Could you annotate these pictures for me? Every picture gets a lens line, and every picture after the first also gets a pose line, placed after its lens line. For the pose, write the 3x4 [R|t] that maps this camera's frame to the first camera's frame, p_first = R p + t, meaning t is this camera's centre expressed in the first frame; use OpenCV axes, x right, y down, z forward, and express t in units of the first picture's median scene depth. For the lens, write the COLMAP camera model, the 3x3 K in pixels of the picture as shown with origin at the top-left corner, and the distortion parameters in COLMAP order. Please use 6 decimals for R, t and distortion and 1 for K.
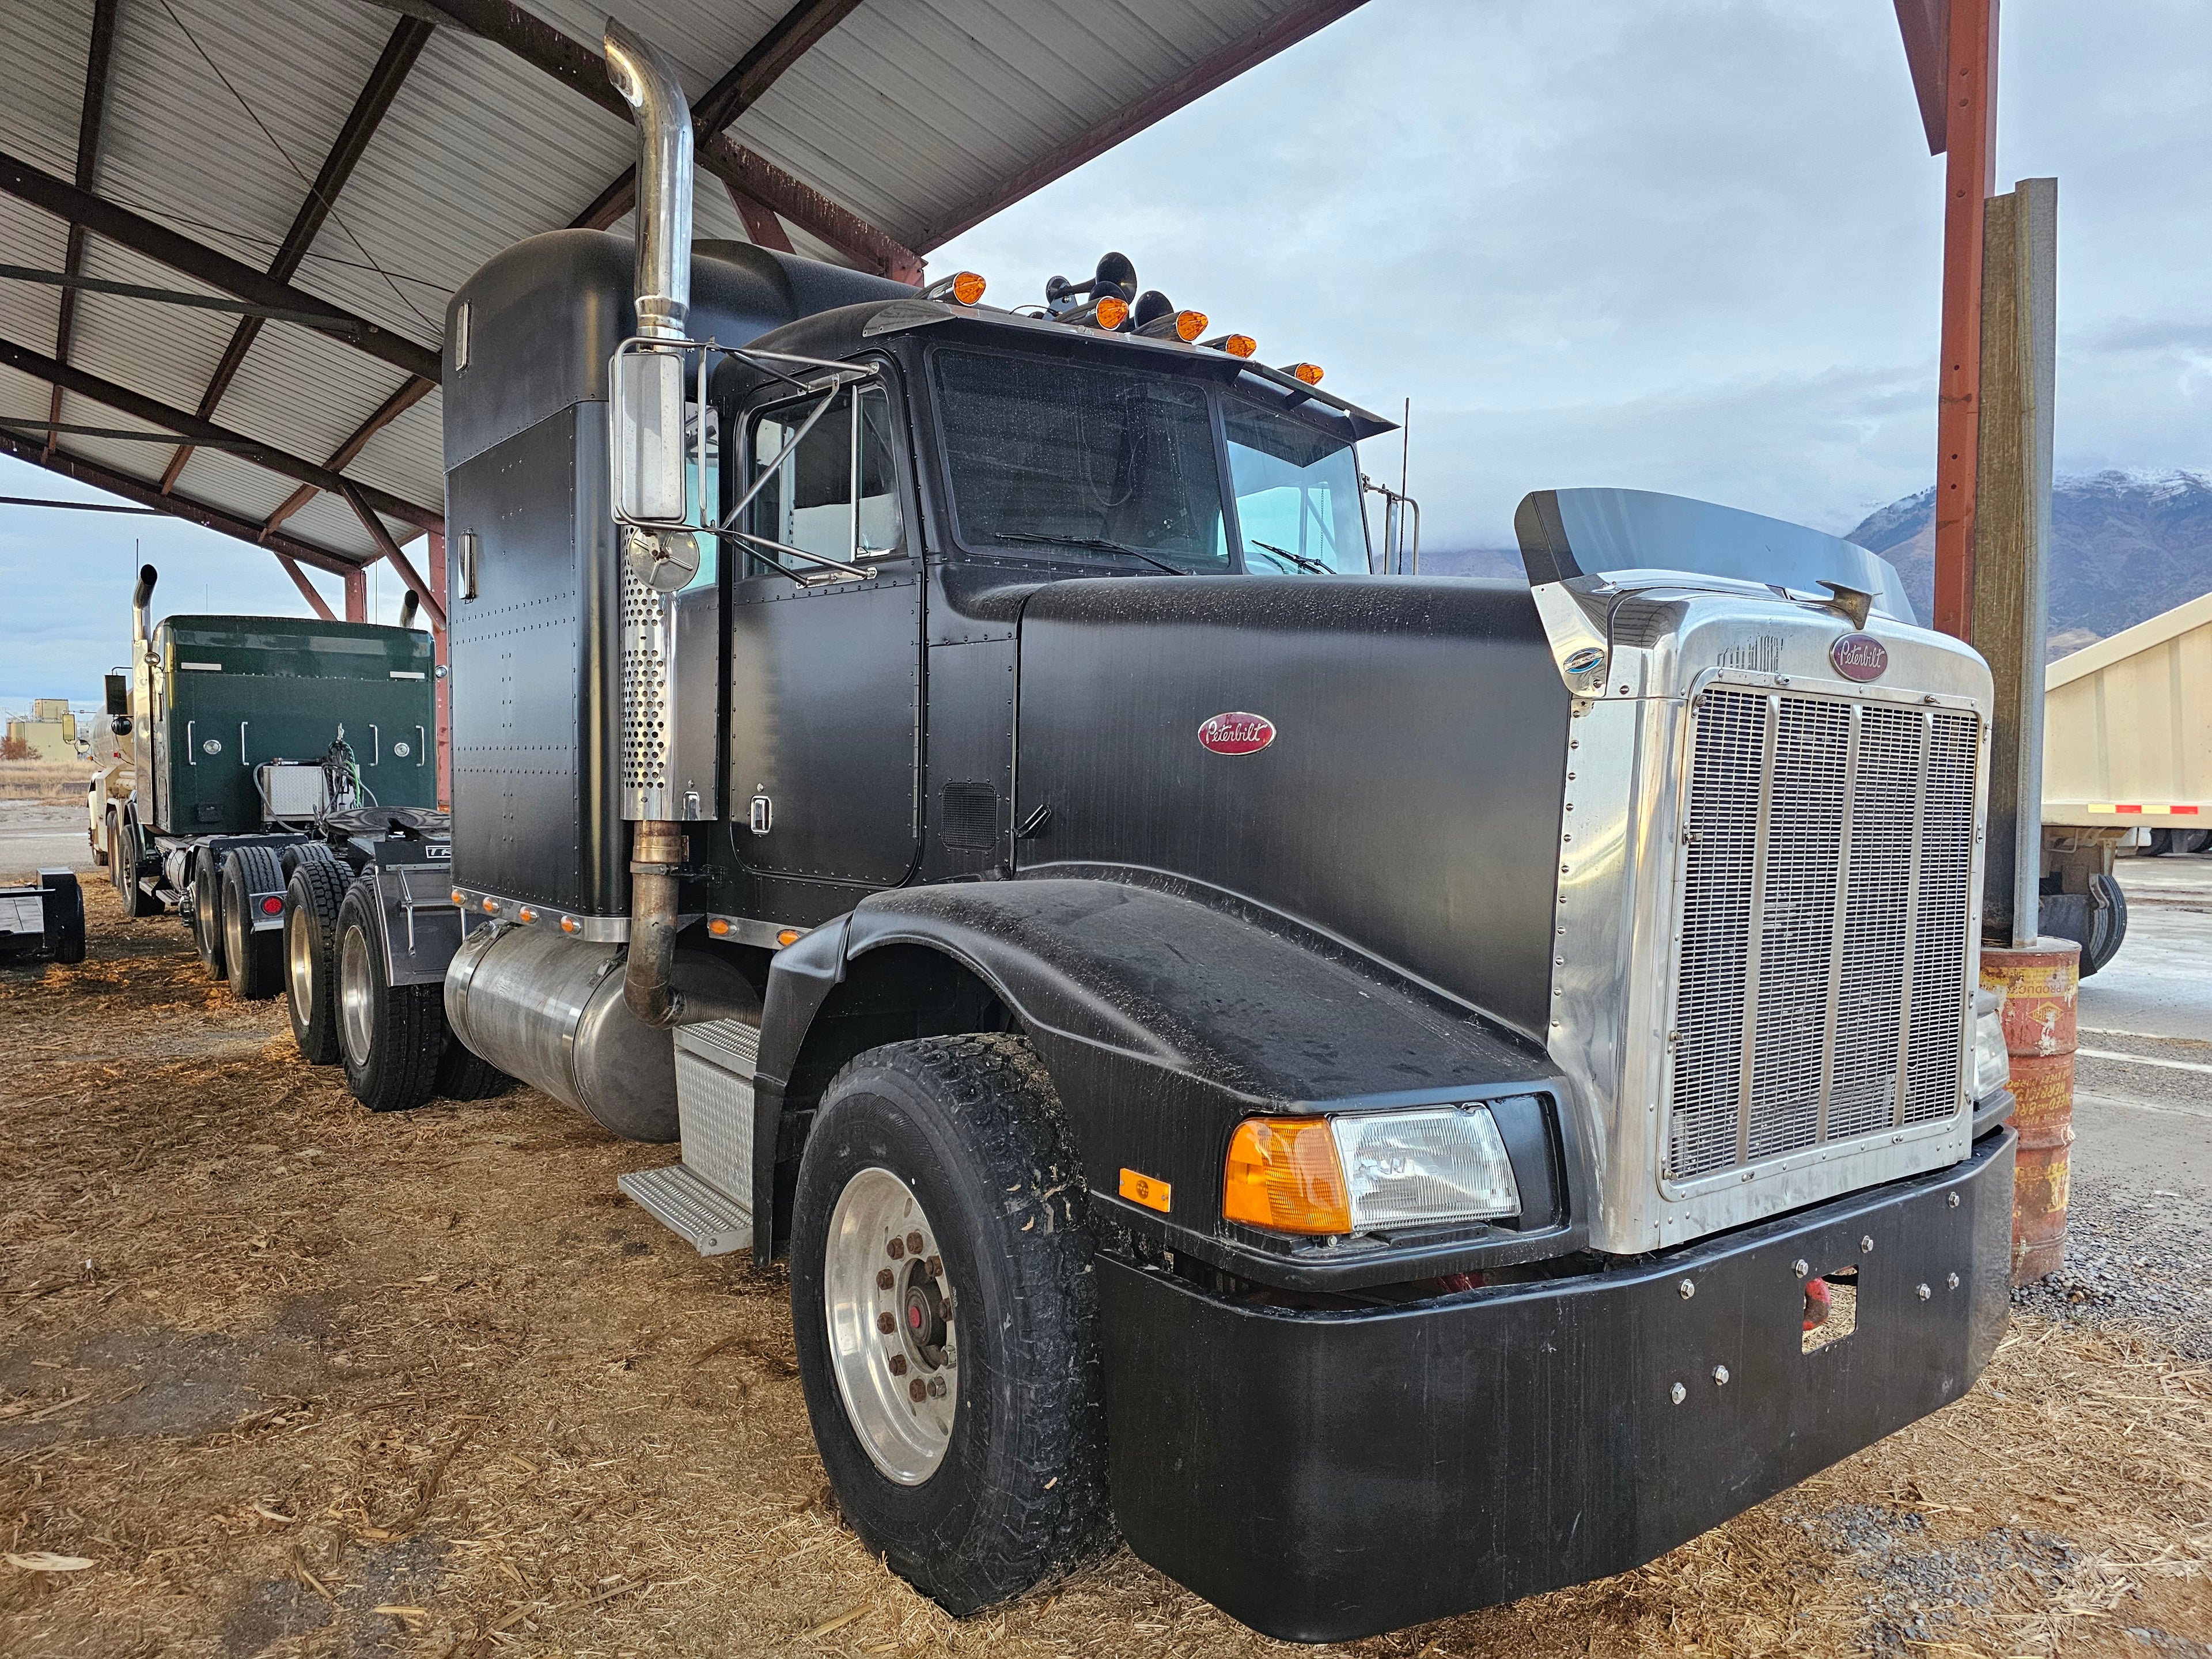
lens RADIAL K [[1473.5, 0, 1103.9], [0, 1473.5, 852.1], [0, 0, 1]] dist [0.065629, -0.080085]
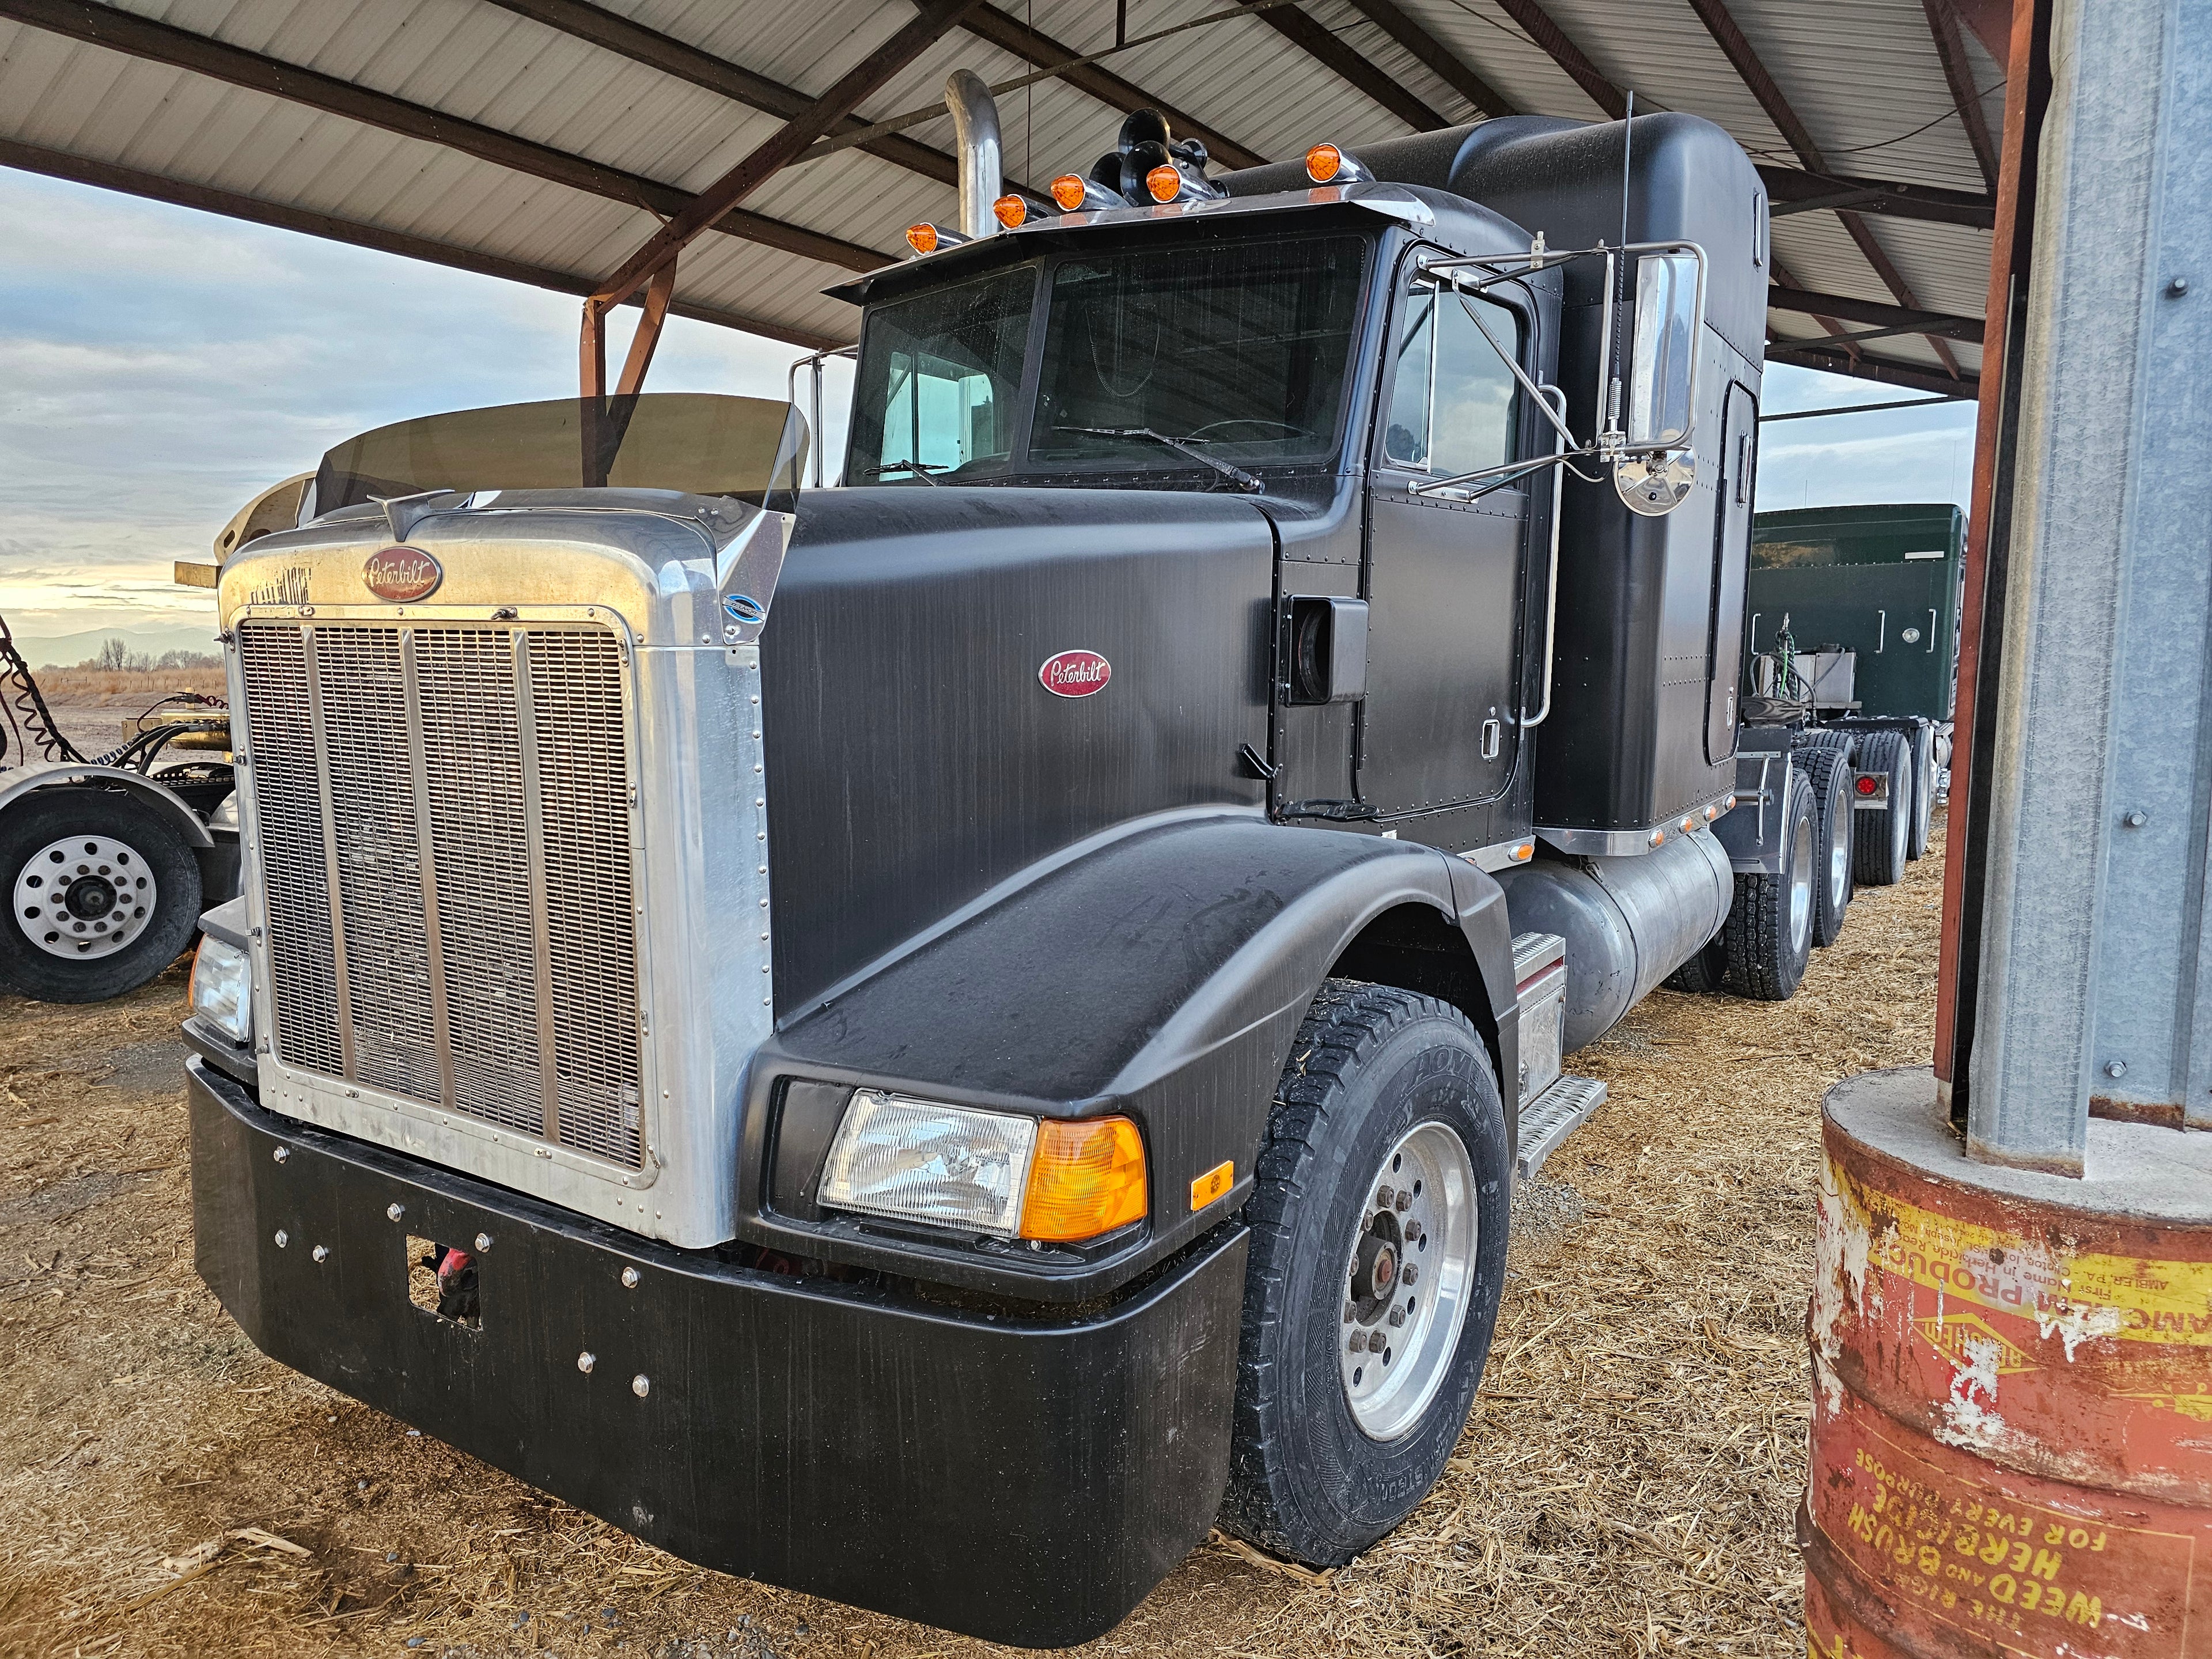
lens RADIAL K [[1473.5, 0, 1103.9], [0, 1473.5, 852.1], [0, 0, 1]] dist [0.065629, -0.080085]
pose [[0.328548, 0.116521, -0.937272, 1.597658], [-0.040373, 0.993186, 0.109320, -0.086510], [0.943624, 0.001923, 0.331014, 1.179609]]
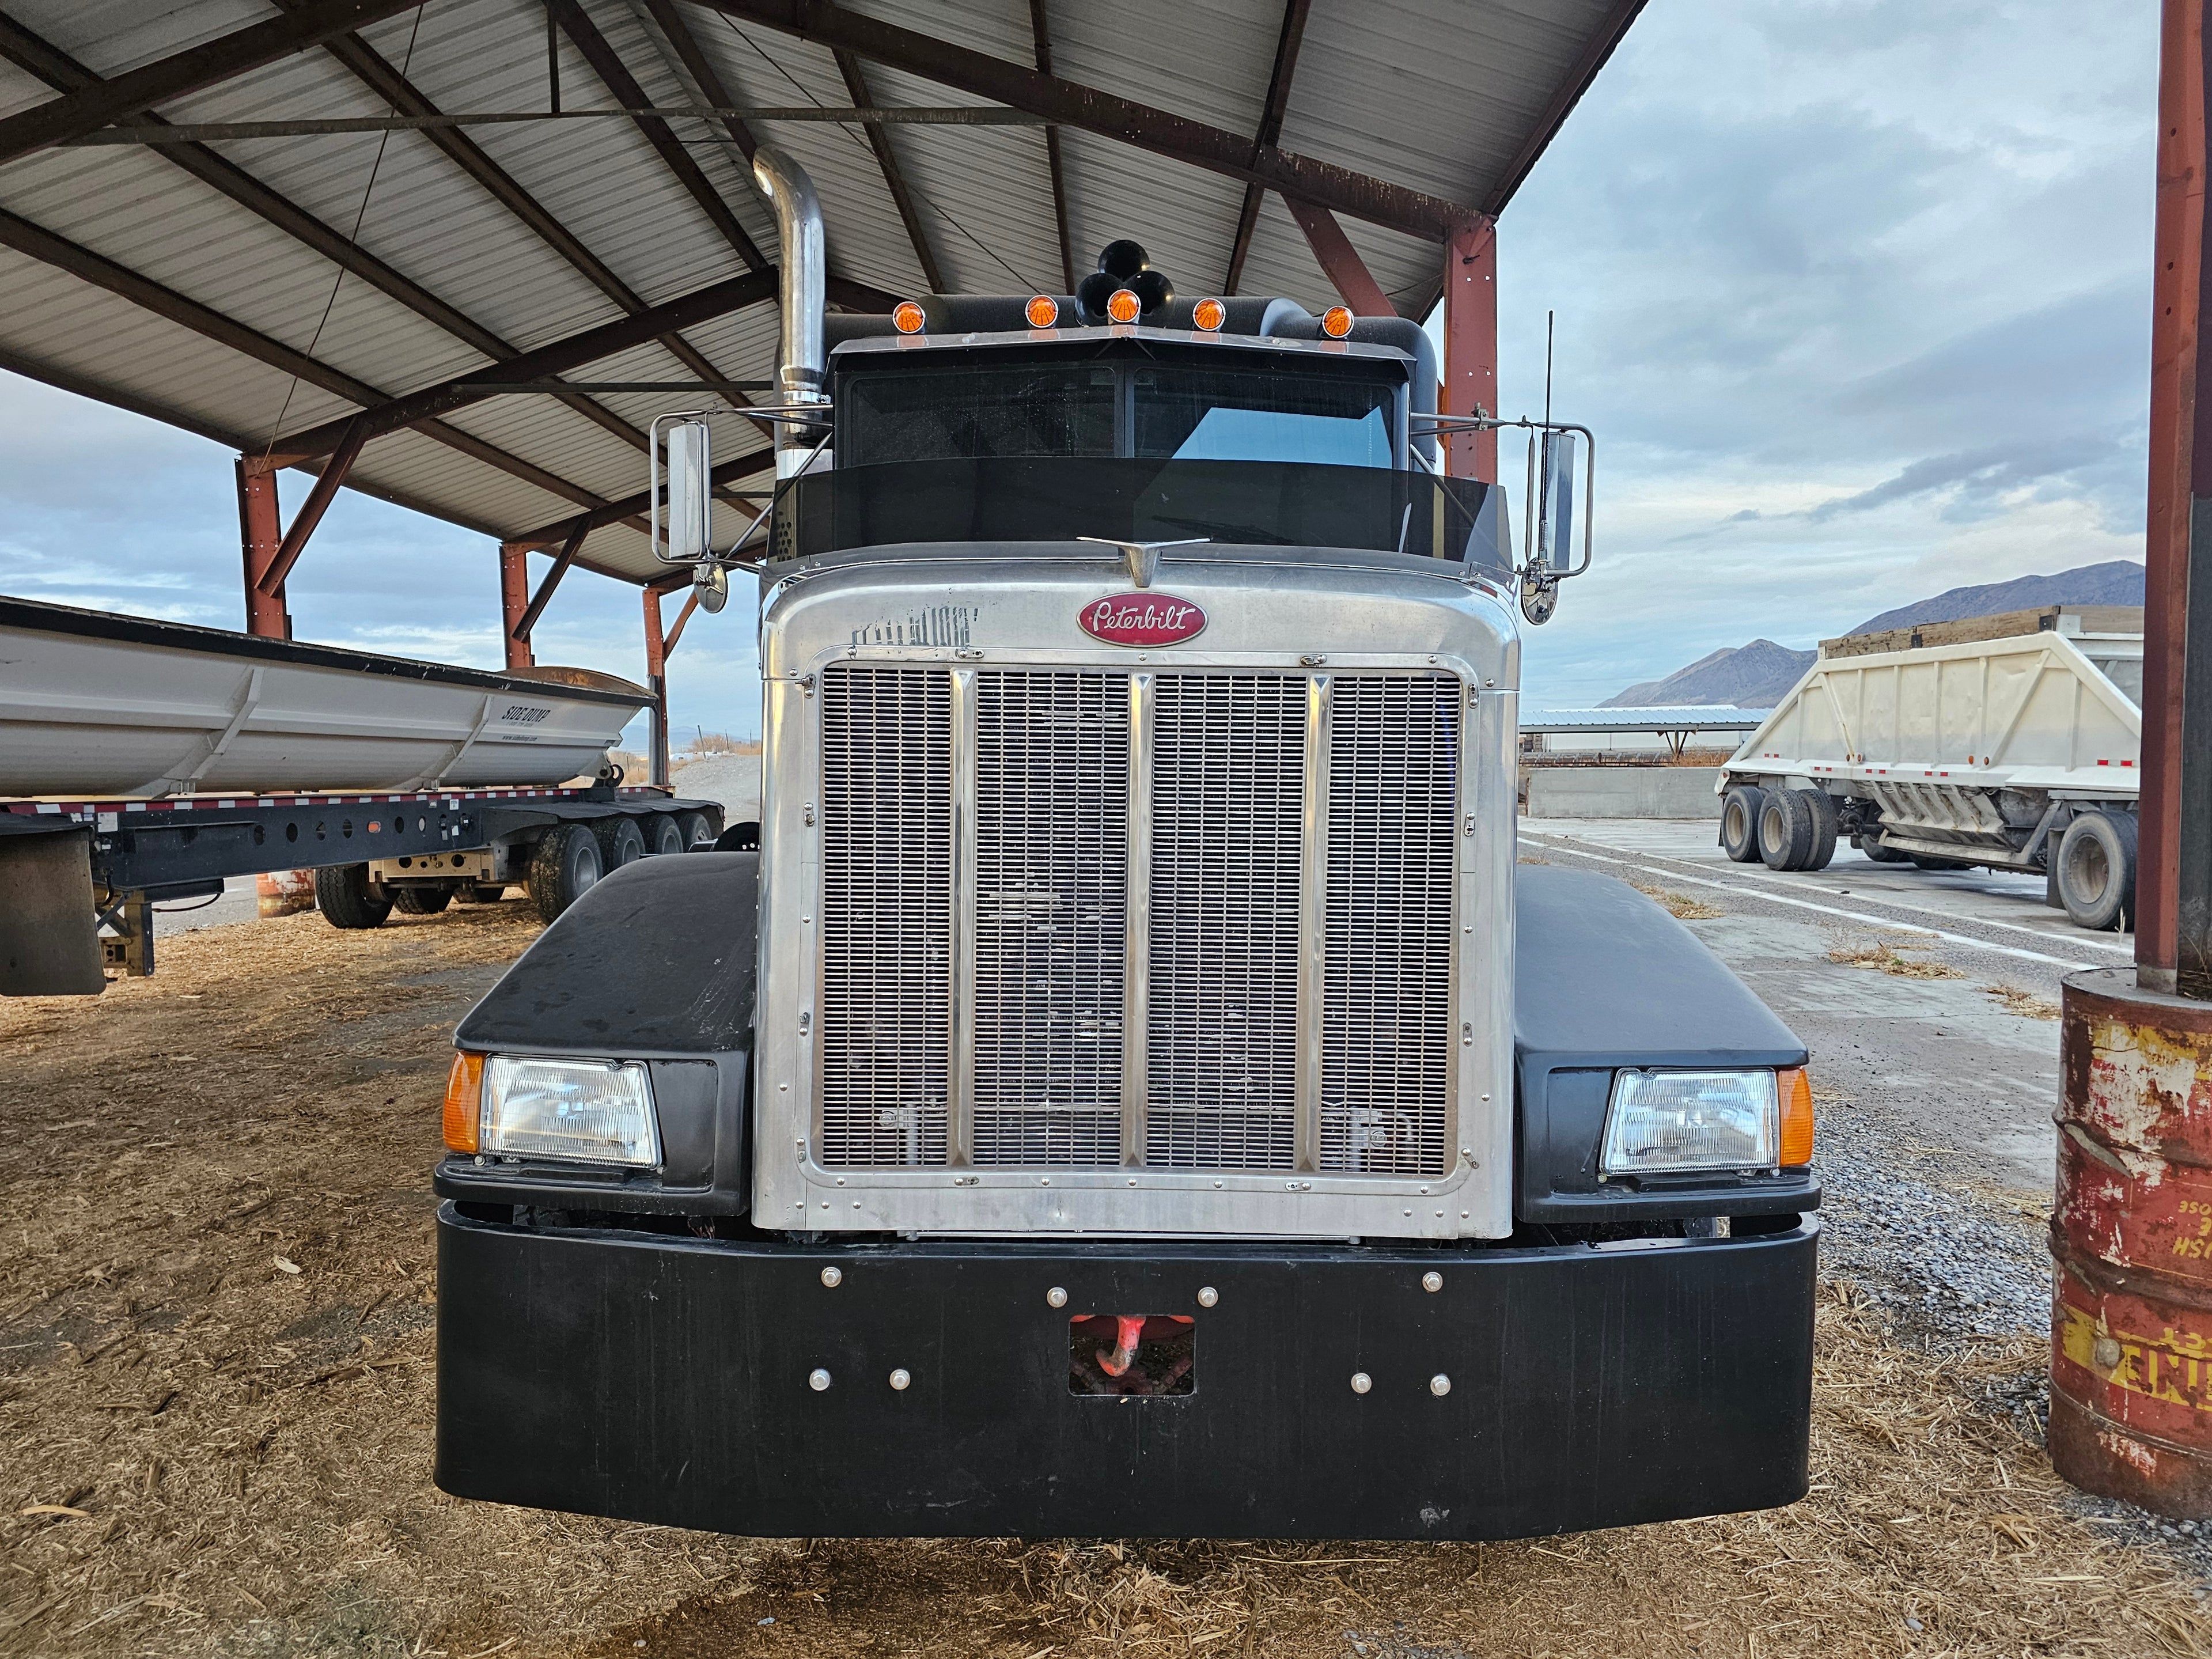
lens RADIAL K [[1473.5, 0, 1103.9], [0, 1473.5, 852.1], [0, 0, 1]] dist [0.065629, -0.080085]
pose [[0.794411, 0.027578, -0.606754, 1.091670], [-0.019010, 0.999608, 0.020545, -0.012482], [0.607082, -0.004787, 0.794624, 0.319058]]
